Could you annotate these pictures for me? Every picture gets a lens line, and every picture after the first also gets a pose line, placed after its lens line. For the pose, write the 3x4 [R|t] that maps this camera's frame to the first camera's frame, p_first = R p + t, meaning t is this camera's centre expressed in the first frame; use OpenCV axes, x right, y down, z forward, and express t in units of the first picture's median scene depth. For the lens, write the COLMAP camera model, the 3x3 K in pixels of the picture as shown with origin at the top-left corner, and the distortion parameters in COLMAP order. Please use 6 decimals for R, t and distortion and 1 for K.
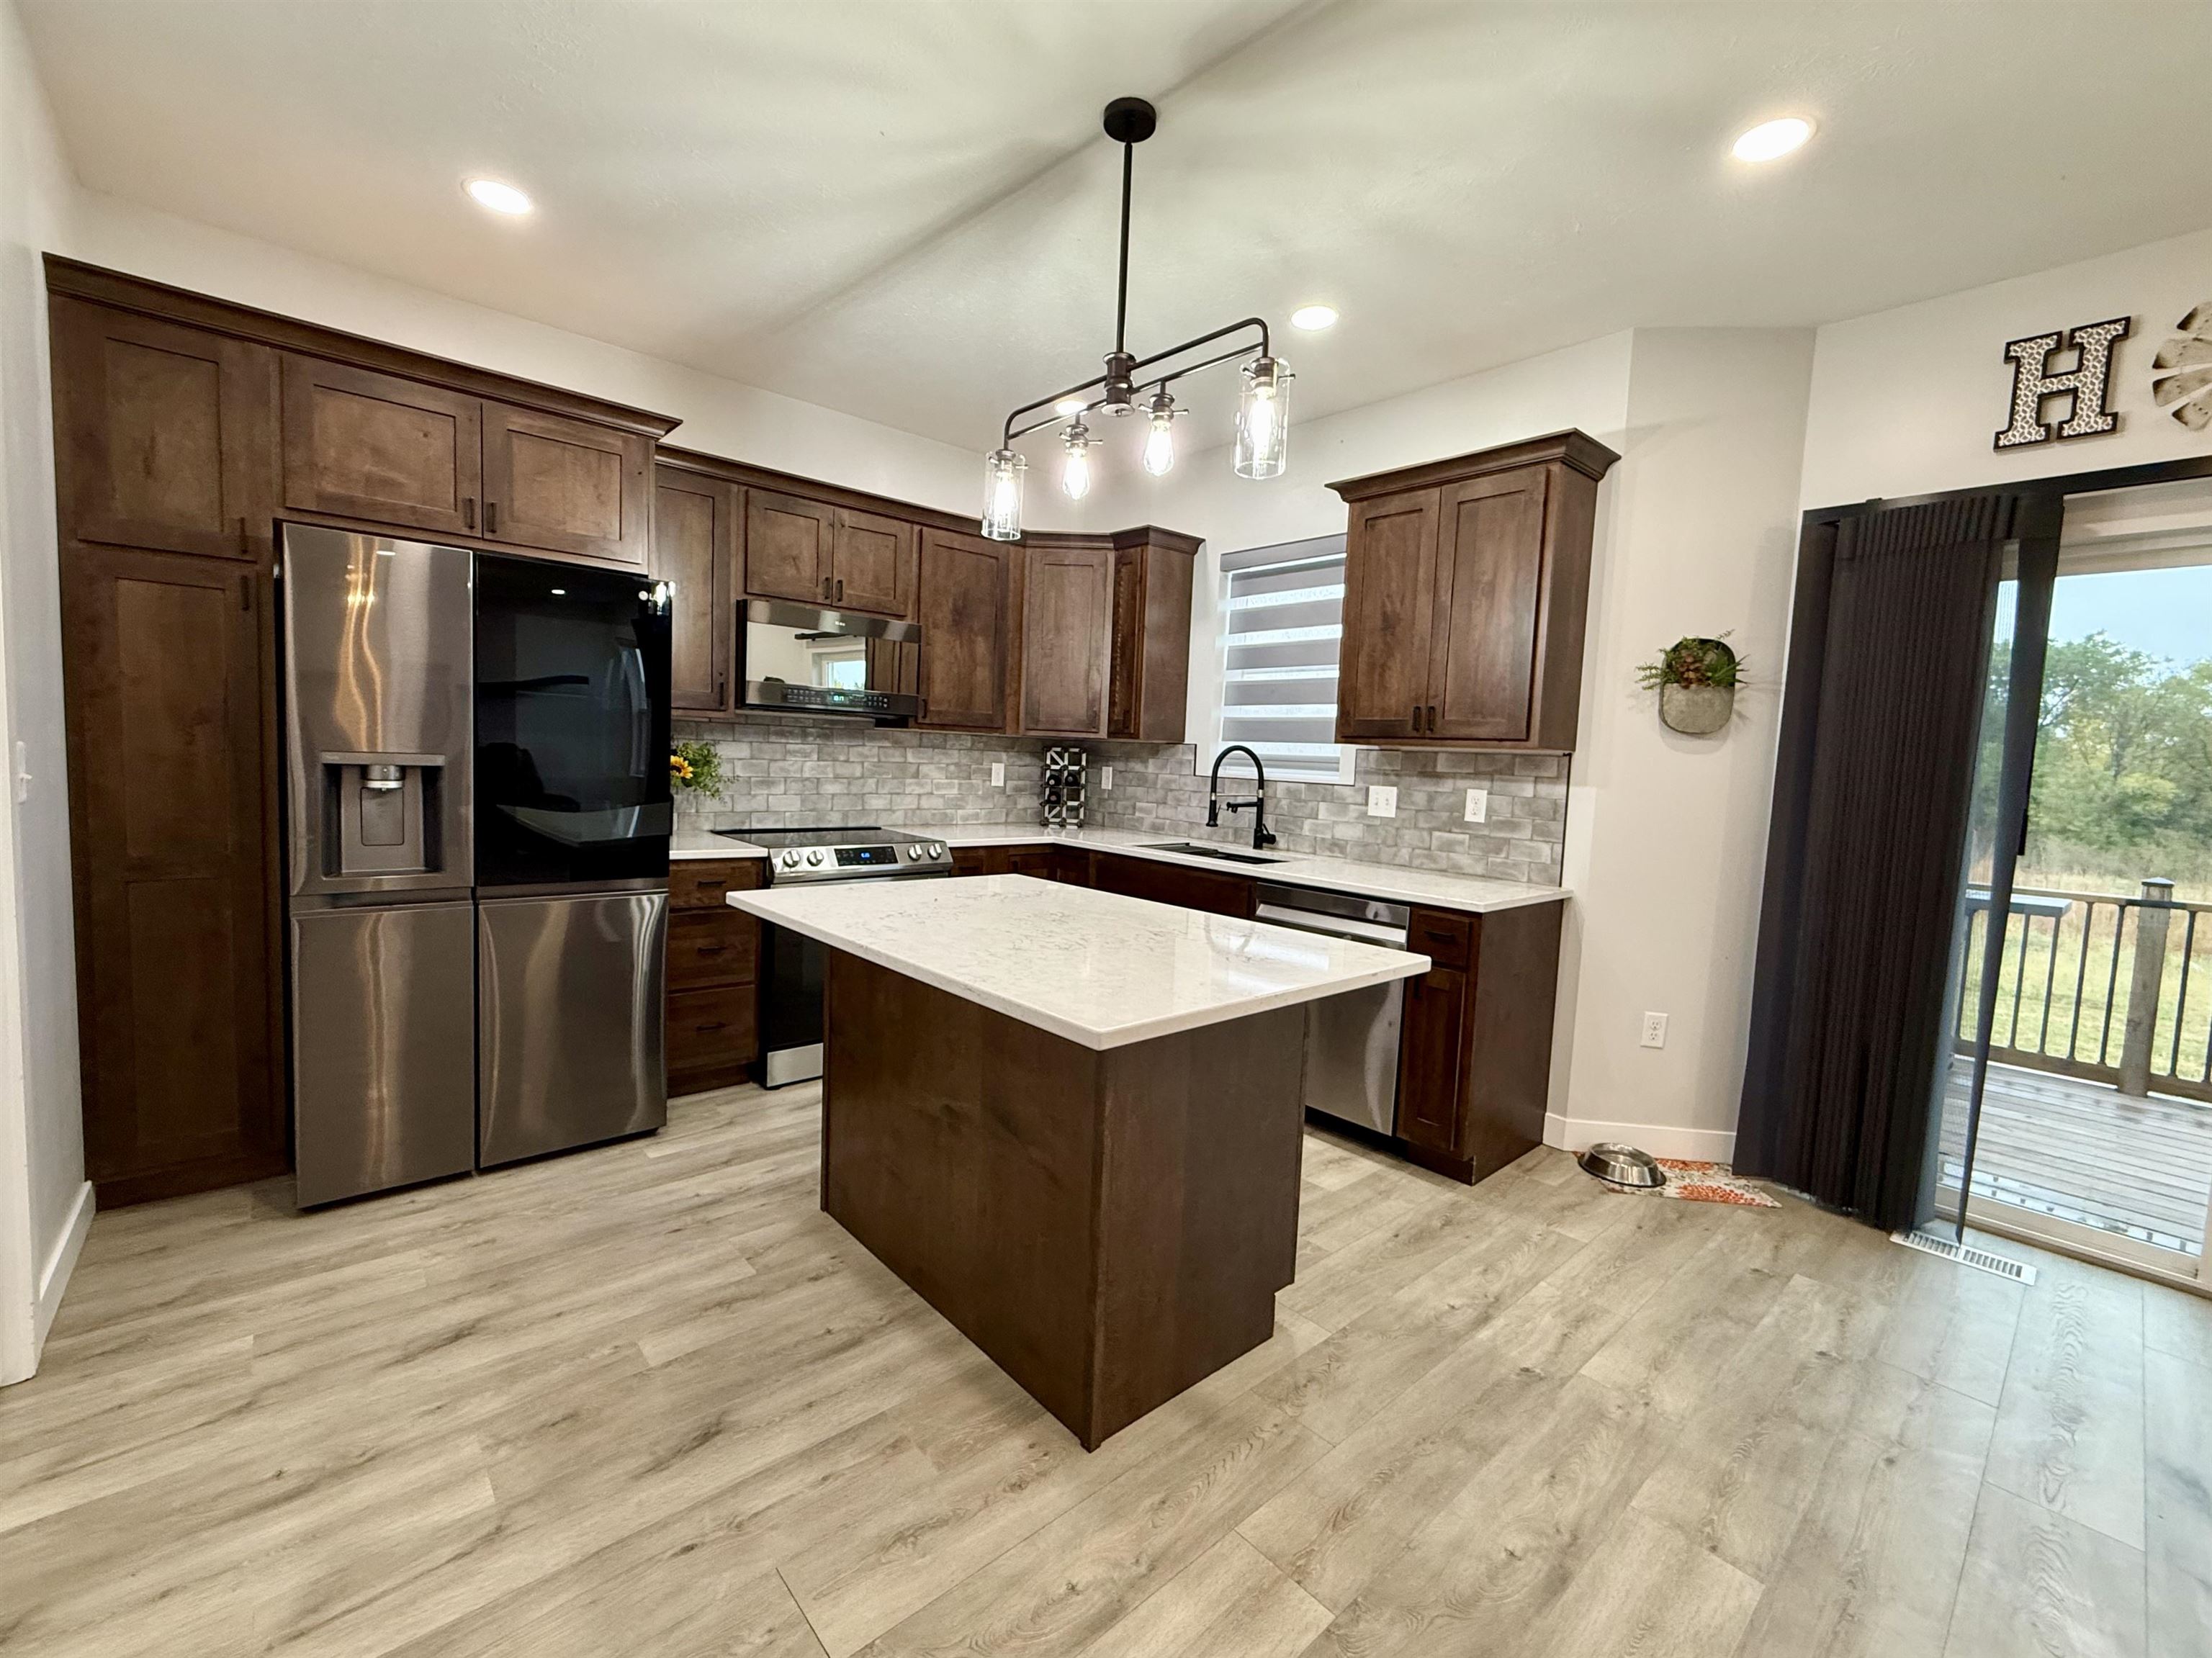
lens RADIAL K [[918.7, 0, 1098.6], [0, 918.7, 825.6], [0, 0, 1]] dist [-0.001621, 0.000622]
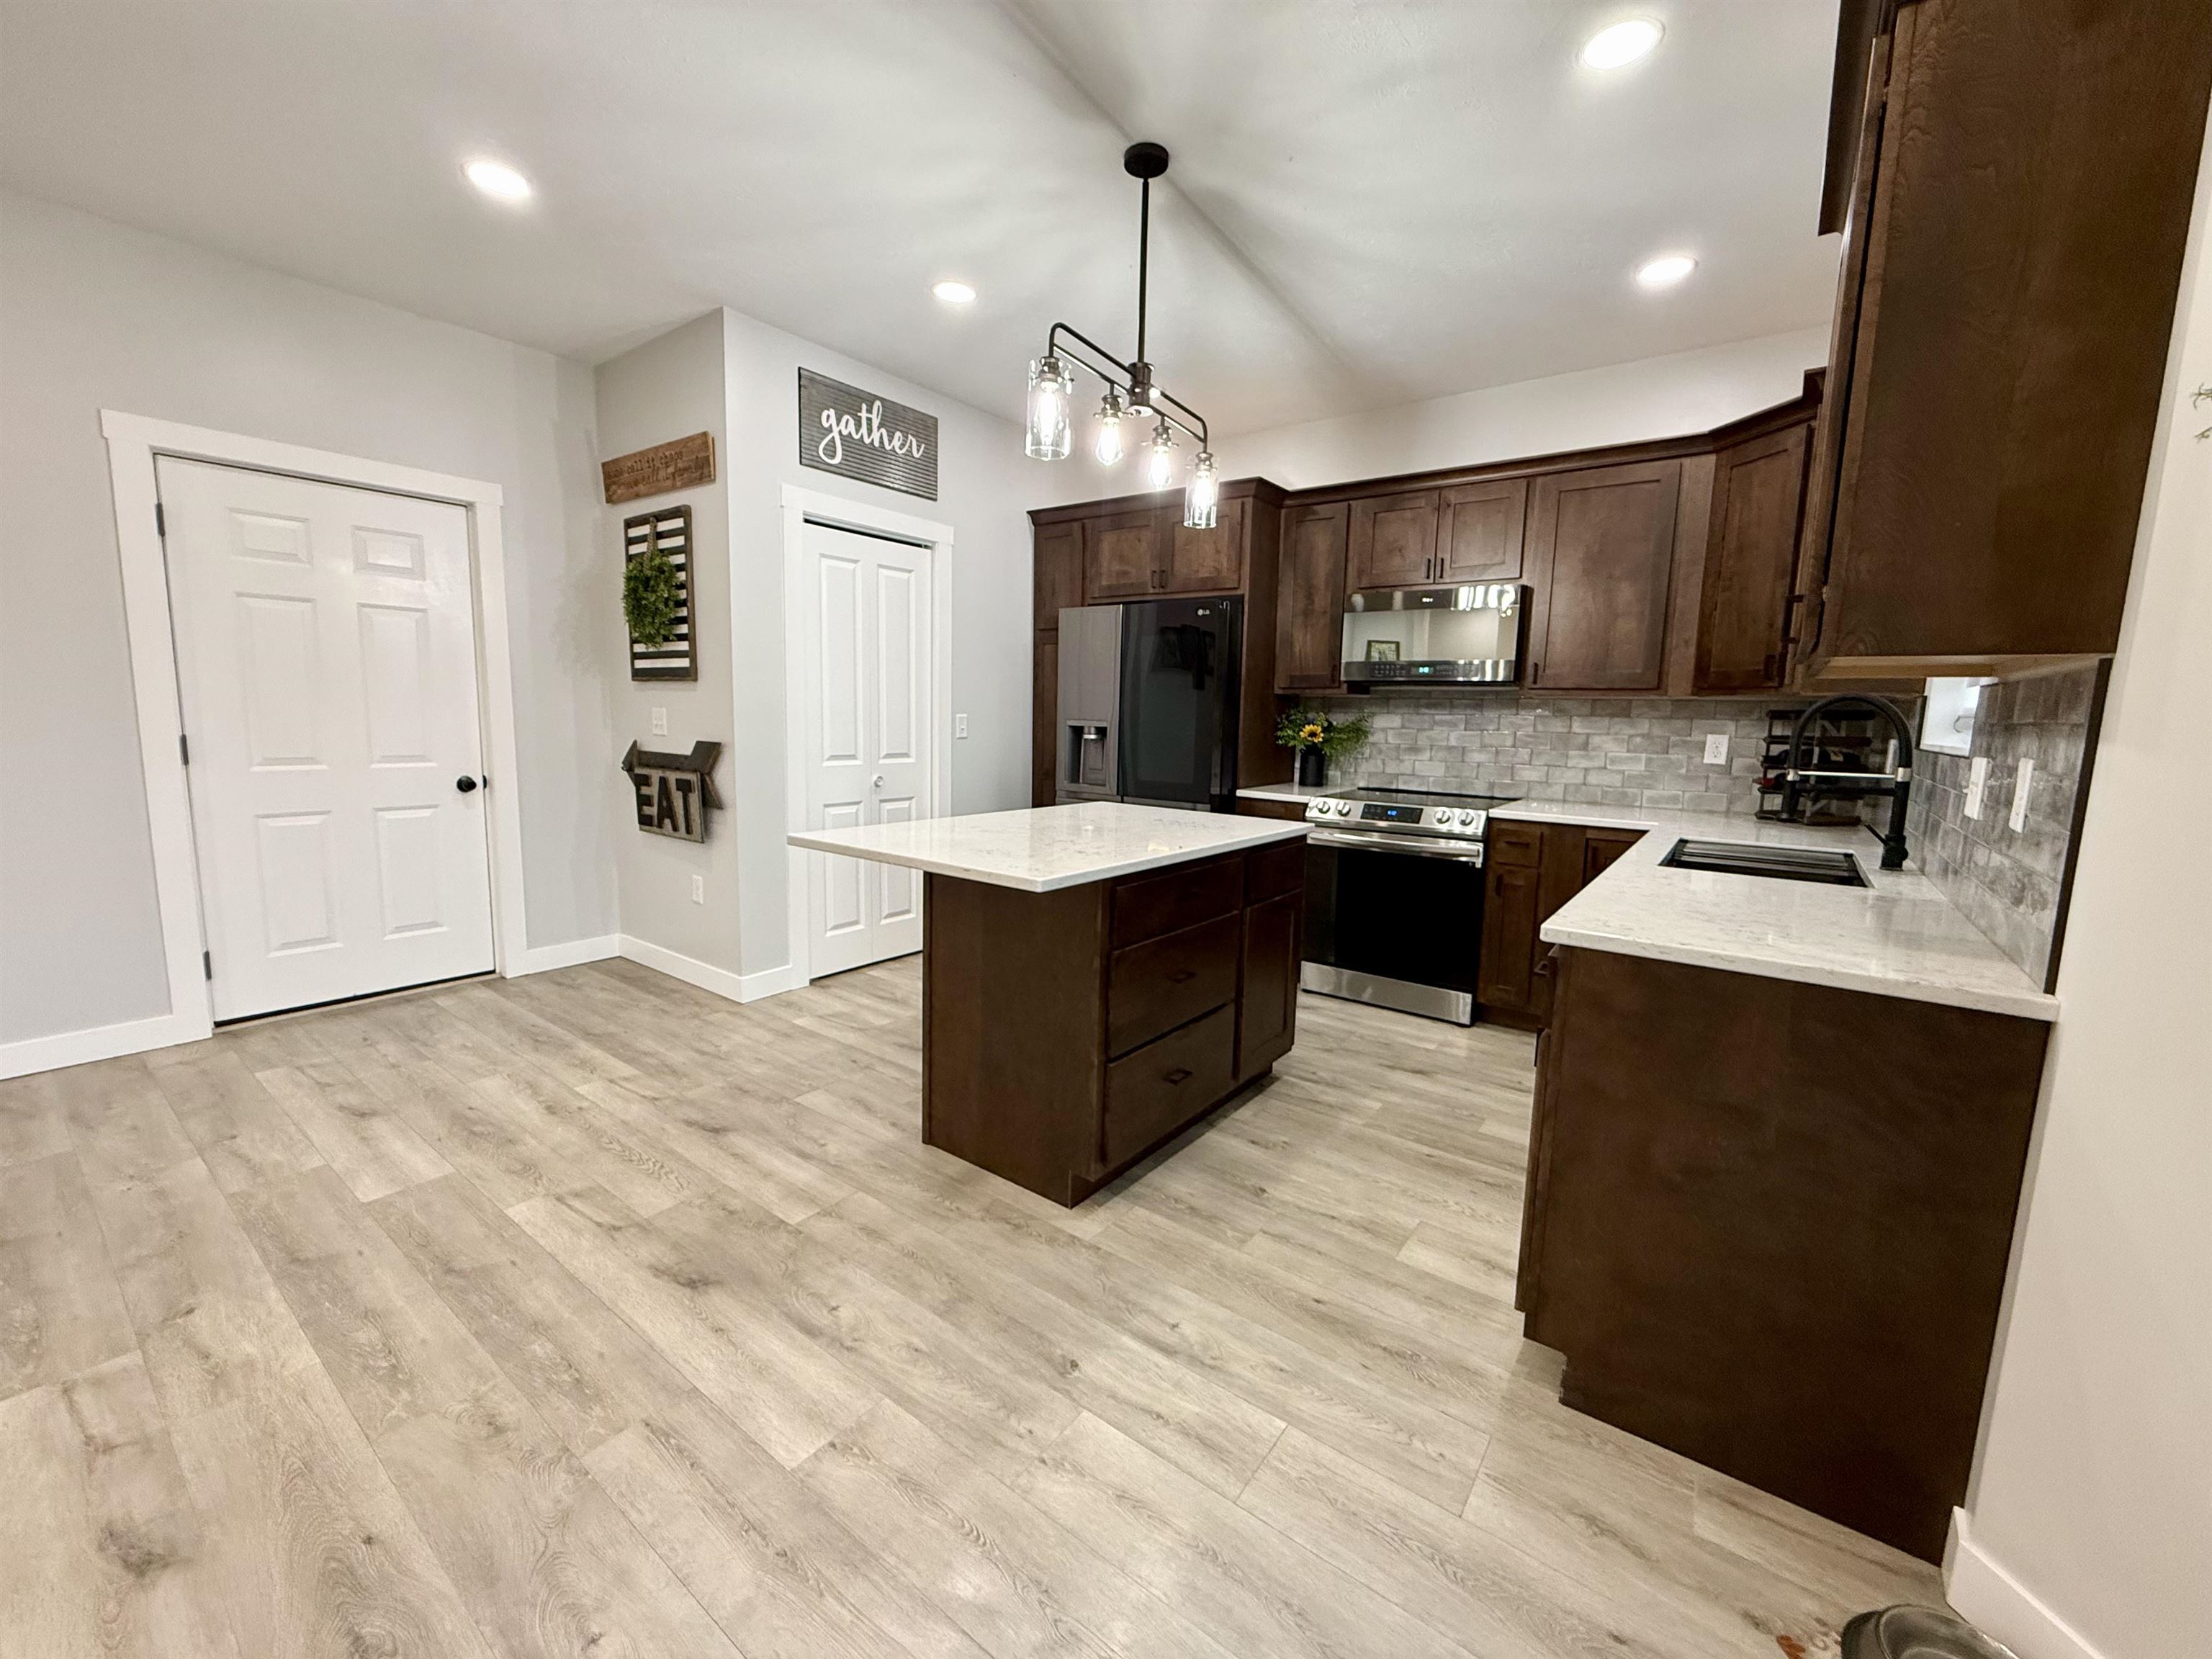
lens RADIAL K [[881.4, 0, 1098.1], [0, 881.4, 825.0], [0, 0, 1]] dist [-0.001355, 0.000366]
pose [[0.198699, 0.088814, -0.976028, 0.759352], [-0.090162, 0.993319, 0.072032, 0.003116], [0.975905, 0.073688, 0.205379, 0.484813]]
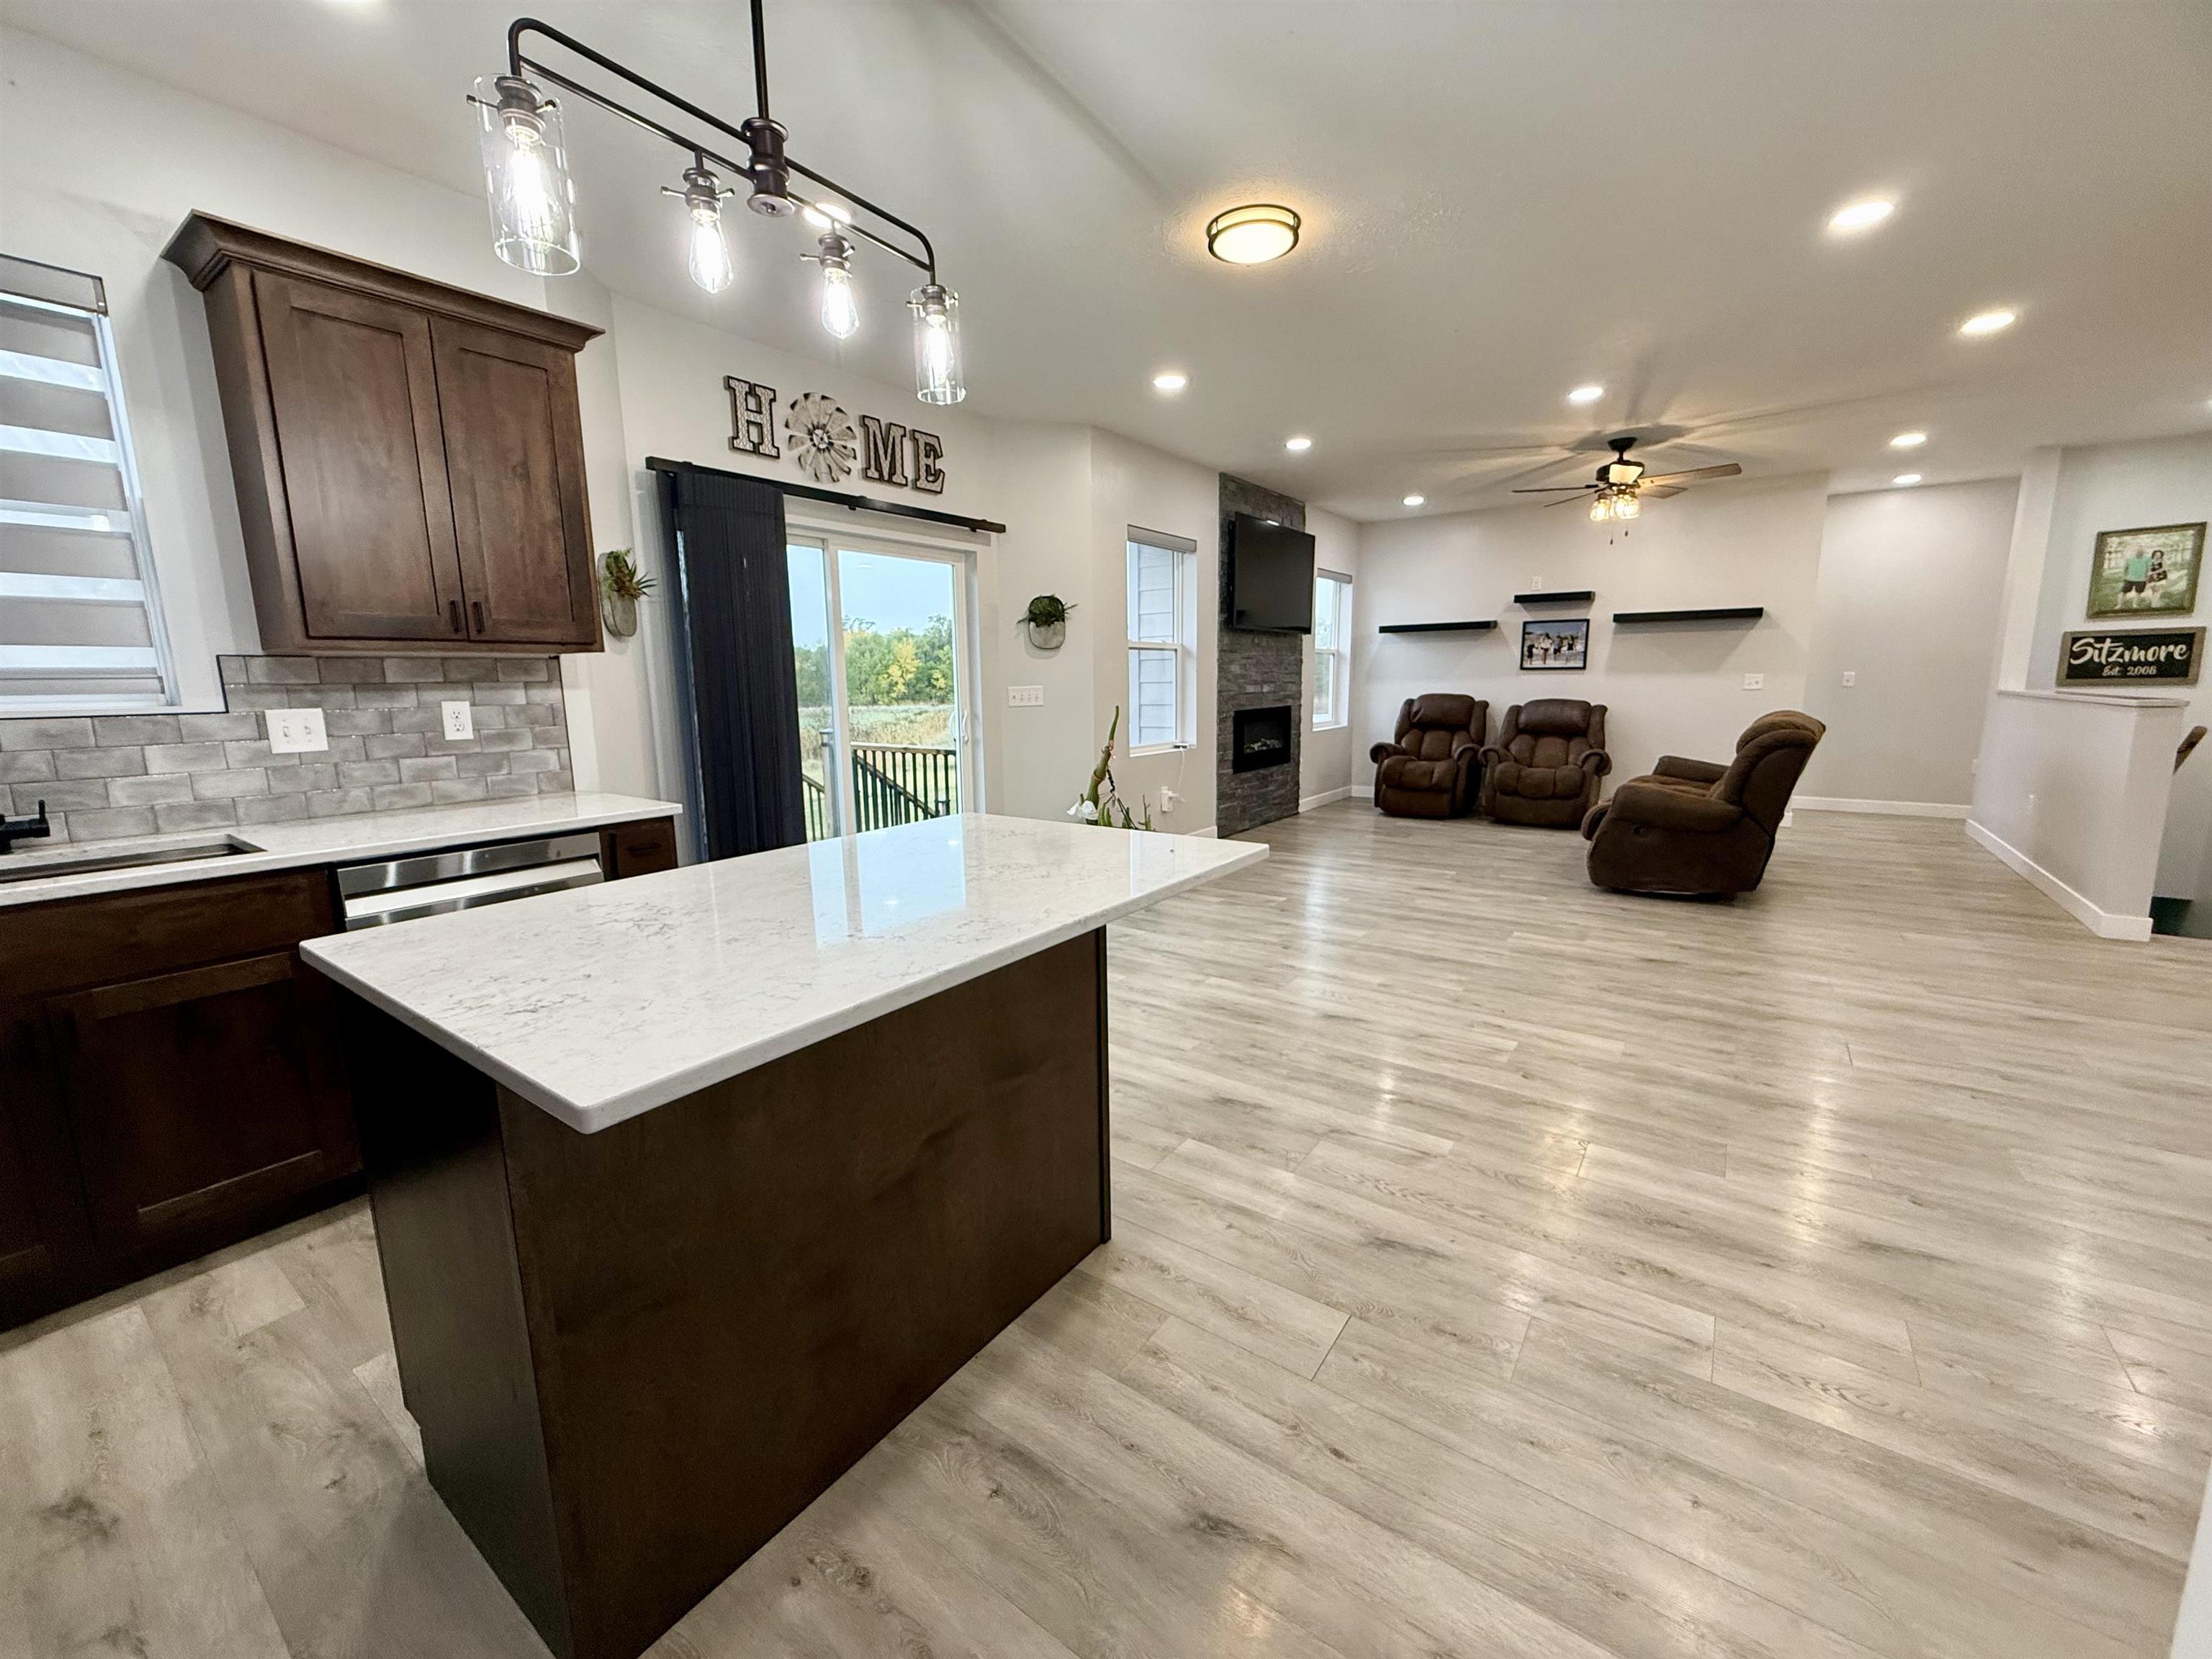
lens RADIAL K [[883.4, 0, 1097.8], [0, 883.4, 825.7], [0, 0, 1]] dist [-0.000398, 0.000202]
pose [[-0.216203, -0.203231, 0.954962, -0.531505], [0.076983, 0.971502, 0.224180, -0.066334], [-0.973309, 0.121984, -0.194397, 0.607325]]
